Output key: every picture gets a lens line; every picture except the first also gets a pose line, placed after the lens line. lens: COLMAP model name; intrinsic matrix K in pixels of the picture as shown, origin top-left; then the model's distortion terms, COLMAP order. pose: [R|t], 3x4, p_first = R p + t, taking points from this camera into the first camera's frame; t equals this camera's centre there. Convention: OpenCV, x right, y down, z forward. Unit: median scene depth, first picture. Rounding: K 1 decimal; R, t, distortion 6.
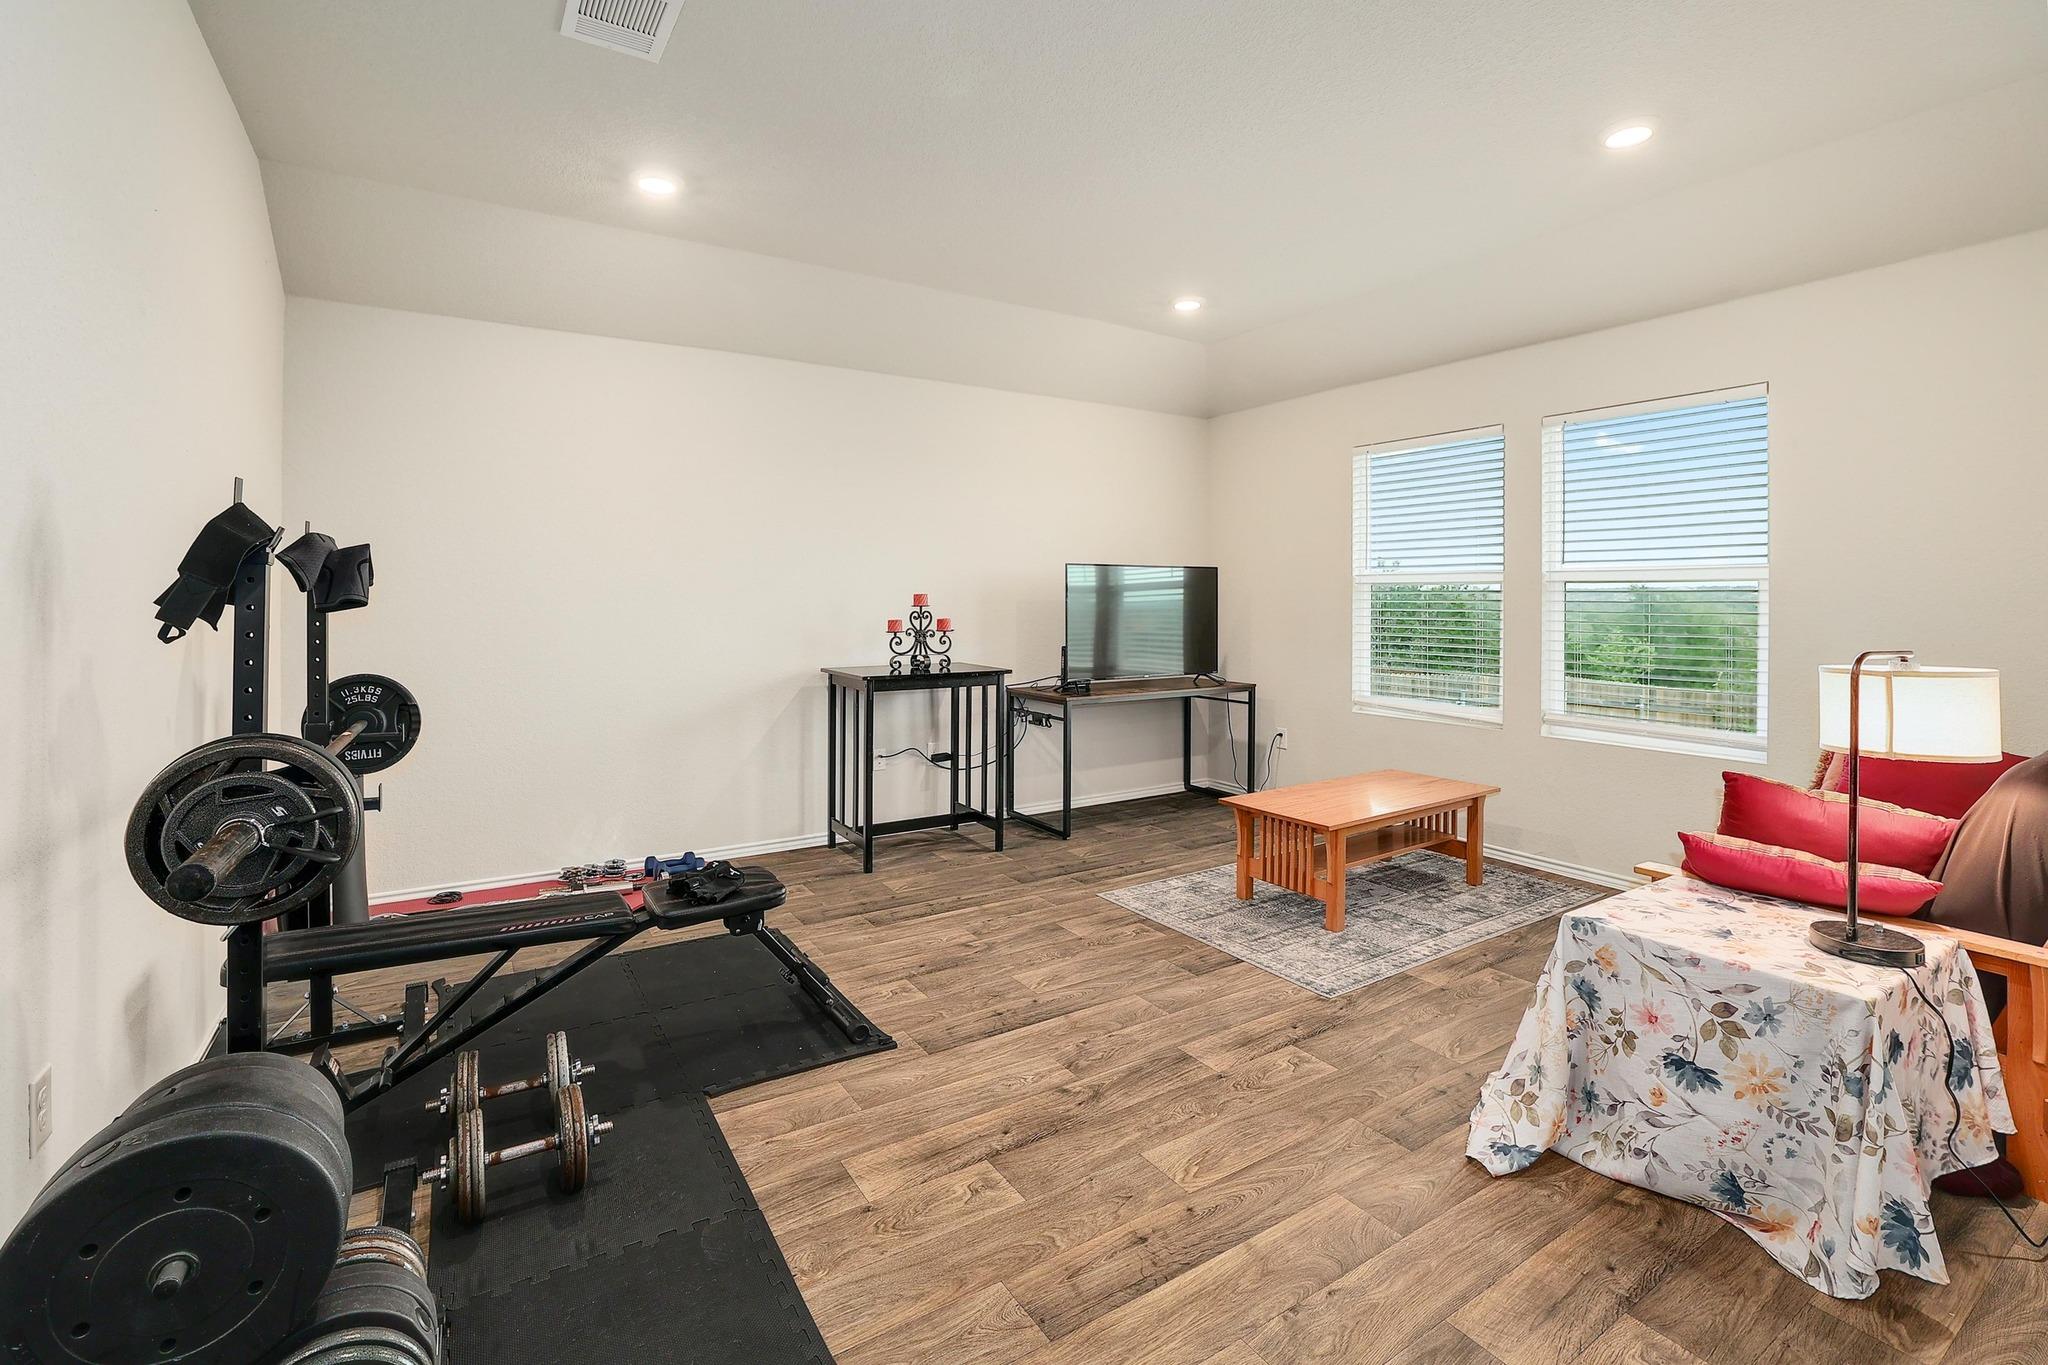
lens RADIAL K [[911.3, 0, 1018.2], [0, 911.3, 619.2], [0, 0, 1]] dist [-0.029315, 0.008452]
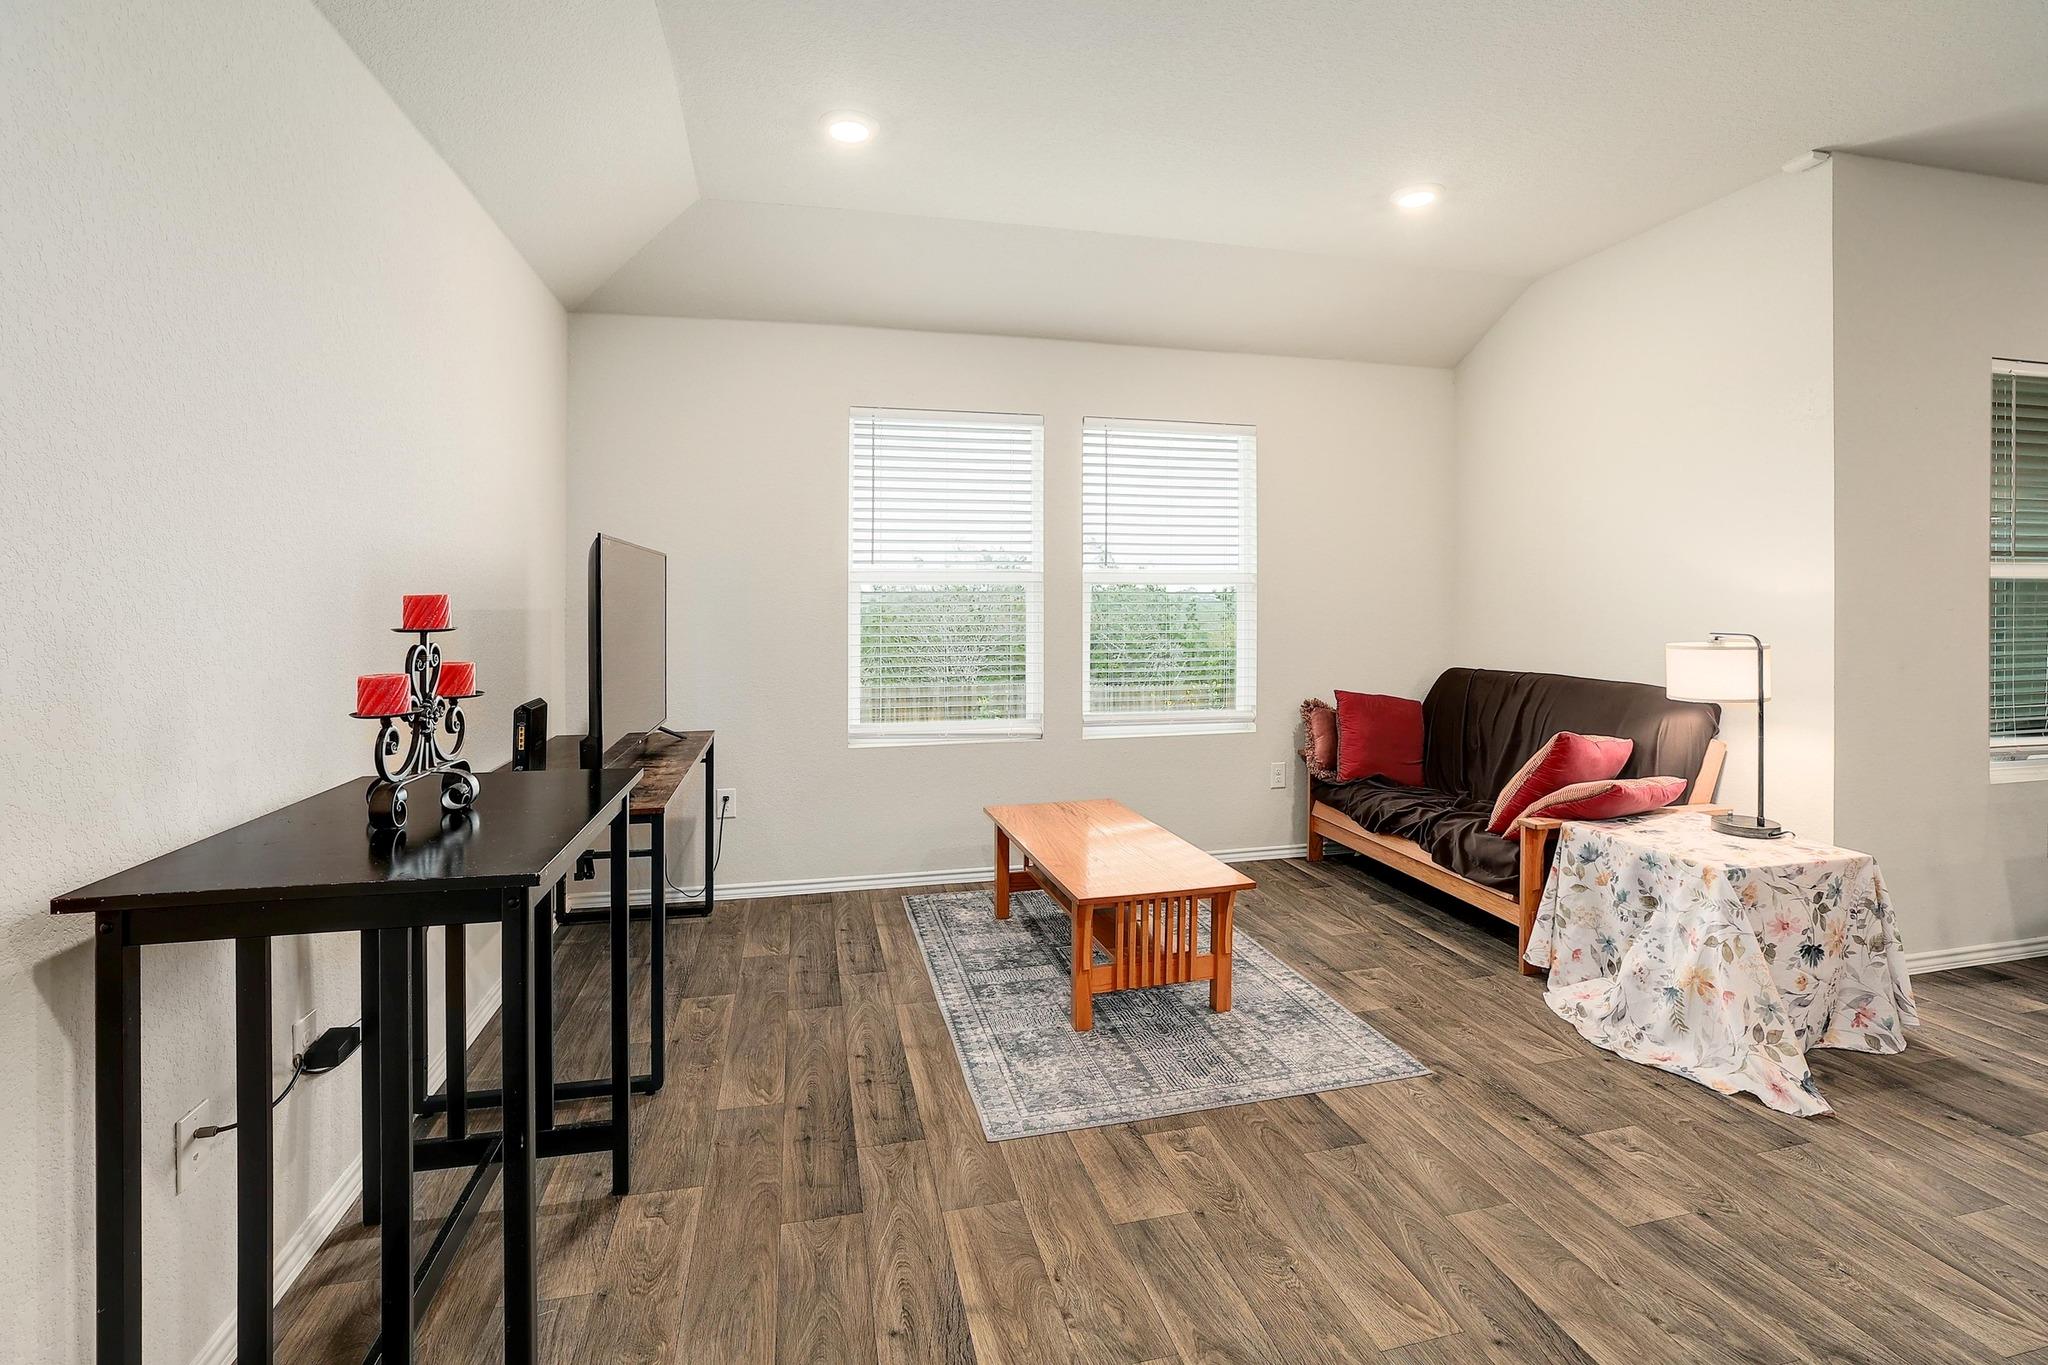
lens RADIAL K [[911.3, 0, 1023.6], [0, 911.3, 609.5], [0, 0, 1]] dist [-0.029315, 0.008452]
pose [[0.313425, -0.009276, 0.949568, -0.359348], [0.022633, 0.999741, 0.002295, -0.015878], [-0.949343, 0.020773, 0.313554, 0.684520]]
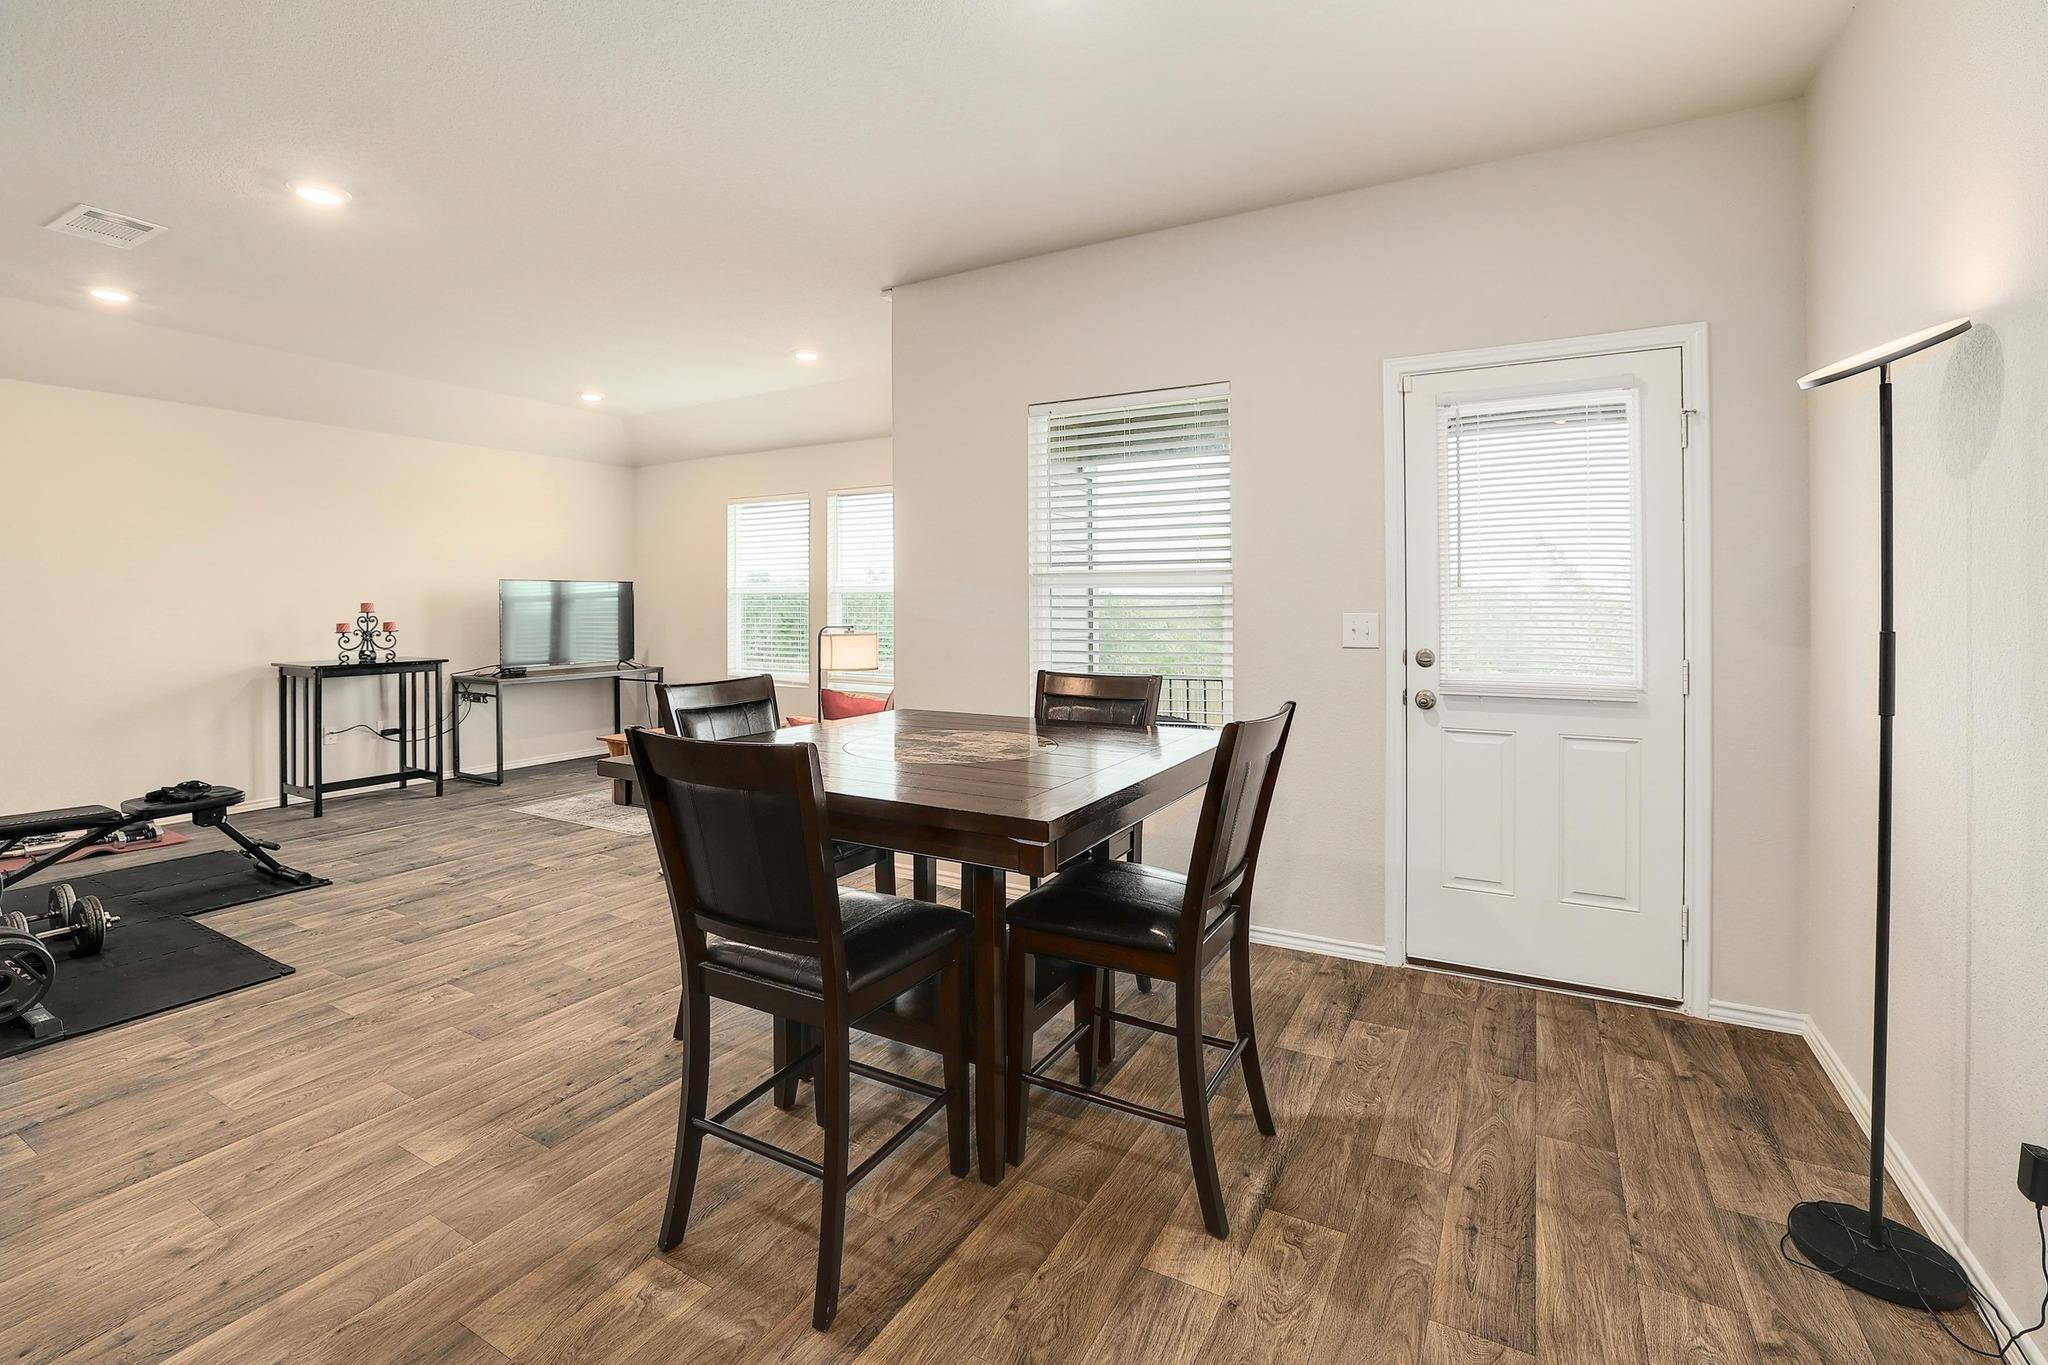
lens RADIAL K [[911.3, 0, 1010.0], [0, 911.3, 607.8], [0, 0, 1]] dist [-0.029315, 0.008452]
pose [[0.887485, -0.007206, 0.460780, 0.113226], [0.017261, 0.999696, -0.017612, 0.017845], [-0.460513, 0.023584, 0.887340, -0.545979]]
